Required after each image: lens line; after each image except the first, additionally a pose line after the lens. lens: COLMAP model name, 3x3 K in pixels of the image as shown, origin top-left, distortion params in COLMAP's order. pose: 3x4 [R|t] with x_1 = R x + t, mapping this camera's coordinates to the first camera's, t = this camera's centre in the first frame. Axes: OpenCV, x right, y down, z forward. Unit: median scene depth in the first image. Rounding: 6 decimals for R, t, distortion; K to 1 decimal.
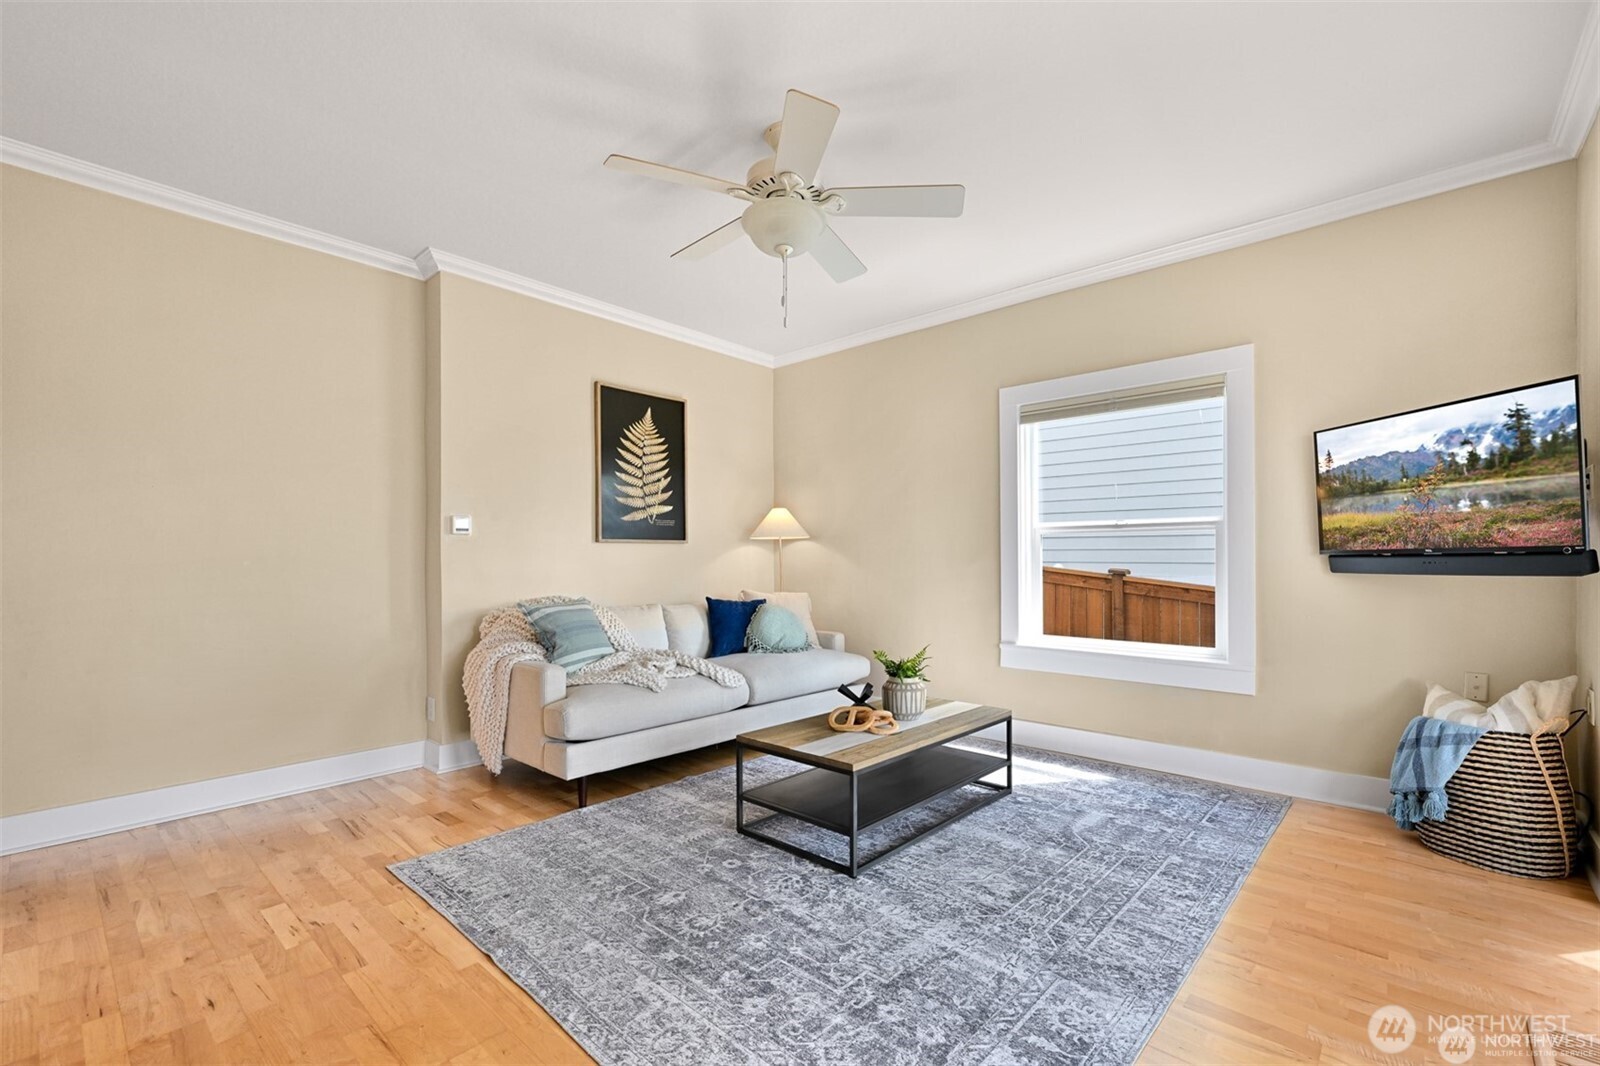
lens RADIAL K [[685.5, 0, 806.3], [0, 685.5, 556.3], [0, 0, 1]] dist [0.000385, -0.000004]
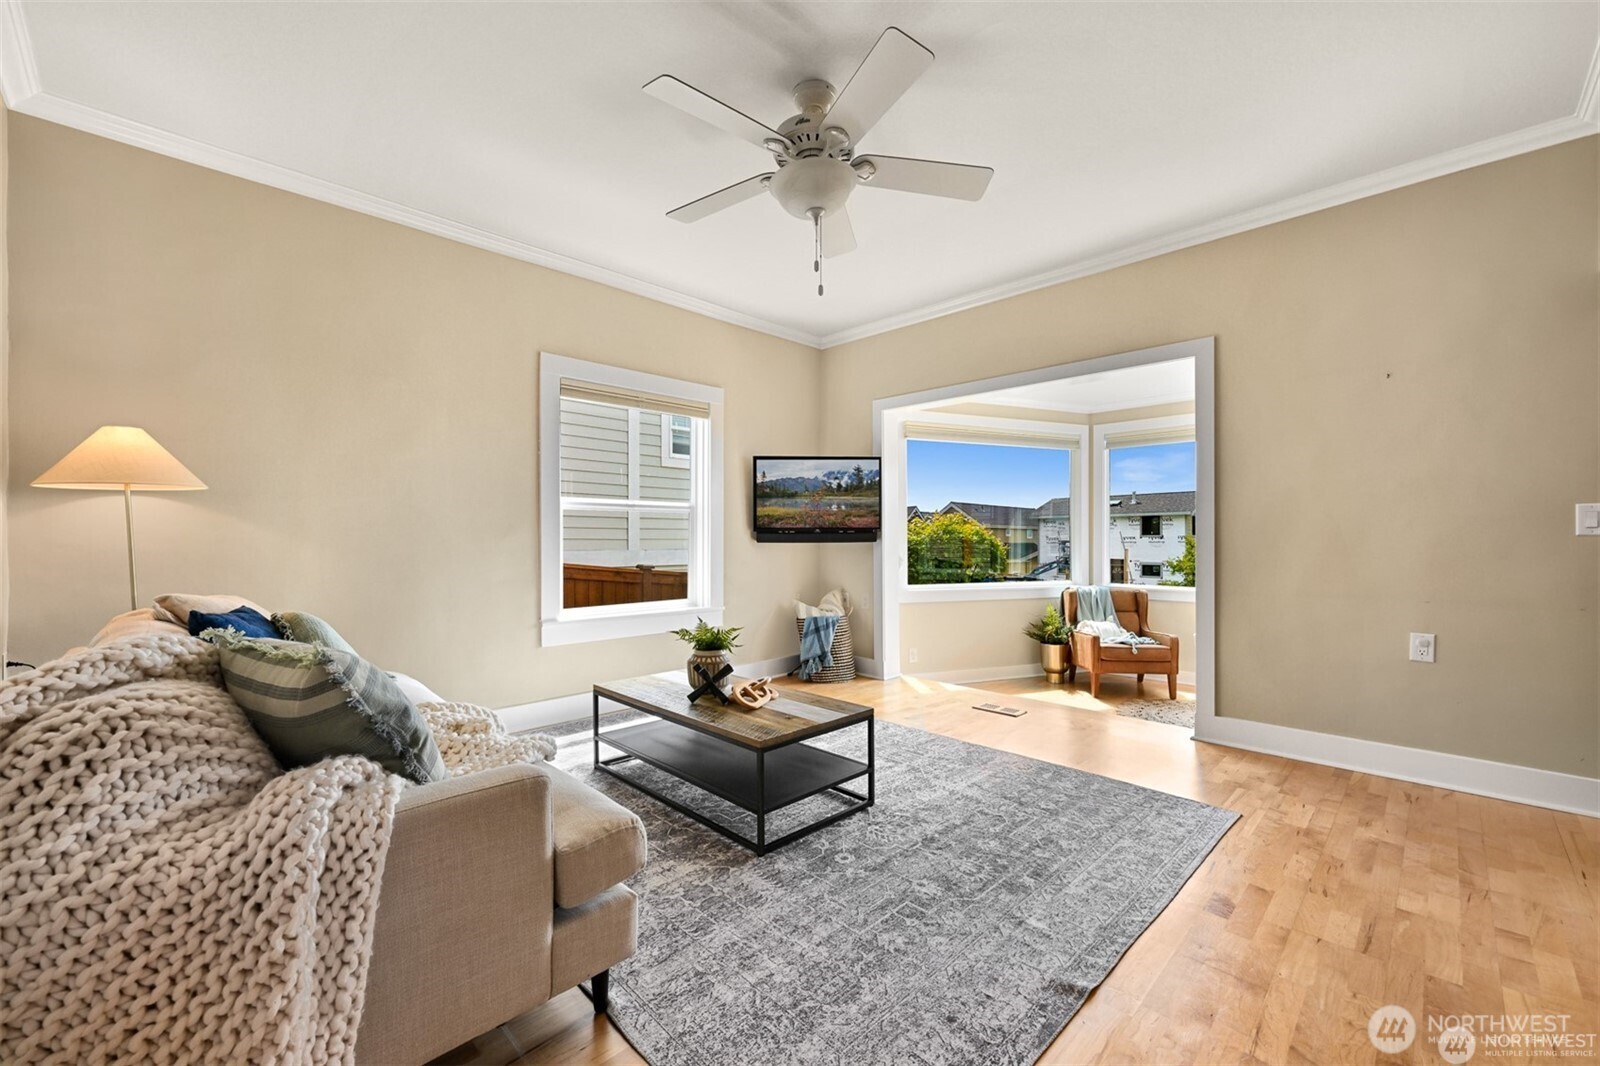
lens RADIAL K [[645.2, 0, 801.6], [0, 645.2, 535.8], [0, 0, 1]] dist [-0.001132, -0.000188]
pose [[0.057833, 0.003021, 0.998322, -0.961920], [-0.004524, 0.999986, -0.002764, 0.012999], [-0.998316, -0.004357, 0.057846, 0.983121]]
